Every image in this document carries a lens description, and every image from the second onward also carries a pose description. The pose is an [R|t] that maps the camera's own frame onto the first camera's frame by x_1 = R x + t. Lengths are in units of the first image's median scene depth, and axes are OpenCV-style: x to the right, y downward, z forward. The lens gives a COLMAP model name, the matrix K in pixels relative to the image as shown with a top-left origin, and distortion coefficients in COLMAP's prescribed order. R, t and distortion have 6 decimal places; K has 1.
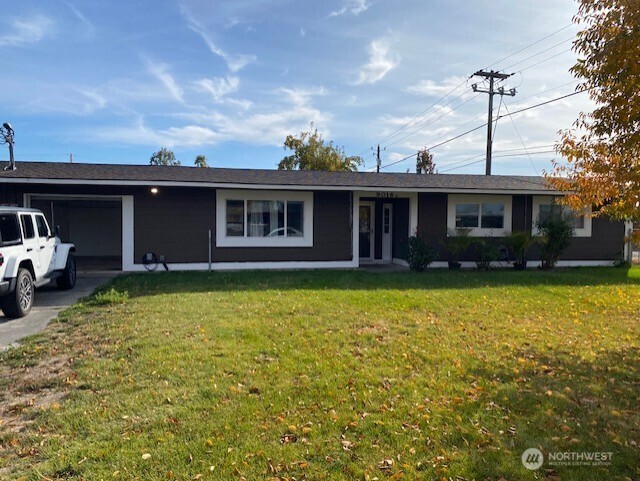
lens RADIAL K [[502.0, 0, 323.1], [0, 502.0, 242.7], [0, 0, 1]] dist [-0.006815, -0.013515]
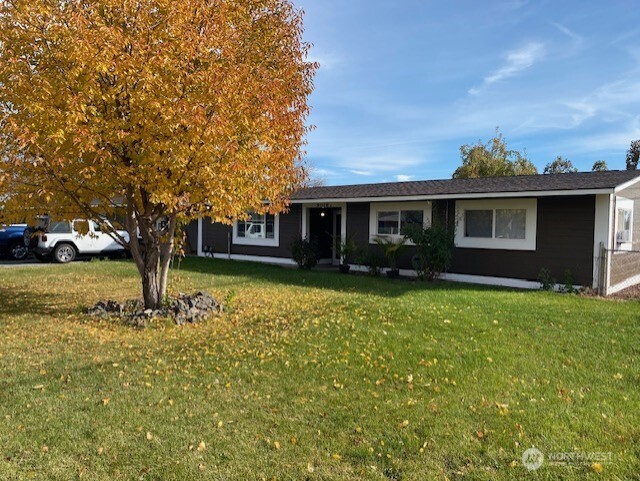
lens RADIAL K [[502.0, 0, 323.1], [0, 502.0, 242.7], [0, 0, 1]] dist [-0.006815, -0.013515]
pose [[0.553750, 0.023045, -0.832364, 0.232771], [-0.041679, 0.999131, -0.000066, -0.001405], [0.831639, 0.034729, 0.554229, 0.071667]]
